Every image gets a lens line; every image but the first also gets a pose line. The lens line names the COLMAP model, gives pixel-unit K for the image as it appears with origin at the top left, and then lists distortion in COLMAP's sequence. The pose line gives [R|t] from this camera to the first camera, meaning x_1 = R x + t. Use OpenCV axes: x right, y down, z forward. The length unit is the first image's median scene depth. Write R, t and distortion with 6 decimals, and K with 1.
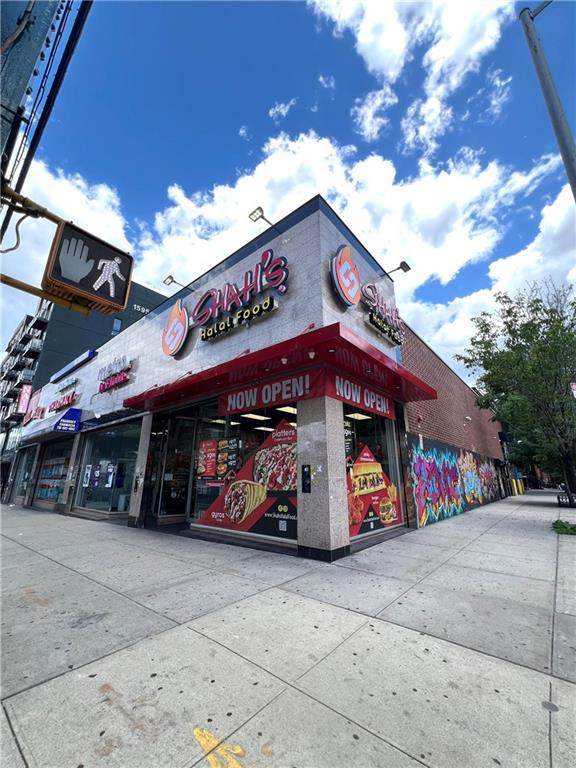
lens RADIAL K [[304.8, 0, 291.9], [0, 304.8, 380.8], [0, 0, 1]] dist [-0.001784, -0.000099]
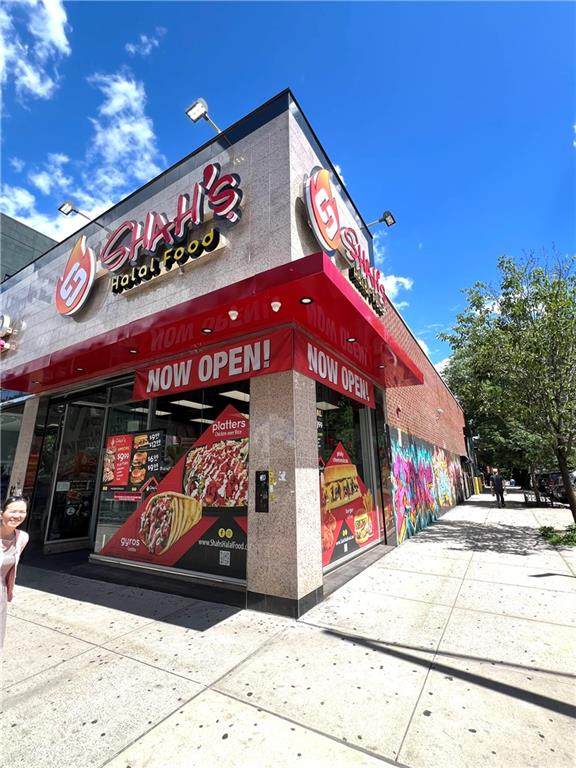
lens RADIAL K [[340.0, 0, 291.7], [0, 340.0, 380.9], [0, 0, 1]] dist [-0.001088, 0.000840]
pose [[0.987618, 0.025767, 0.154749, -0.008321], [-0.030839, 0.999060, 0.030460, 0.039882], [-0.153819, -0.034855, 0.987484, 0.196341]]
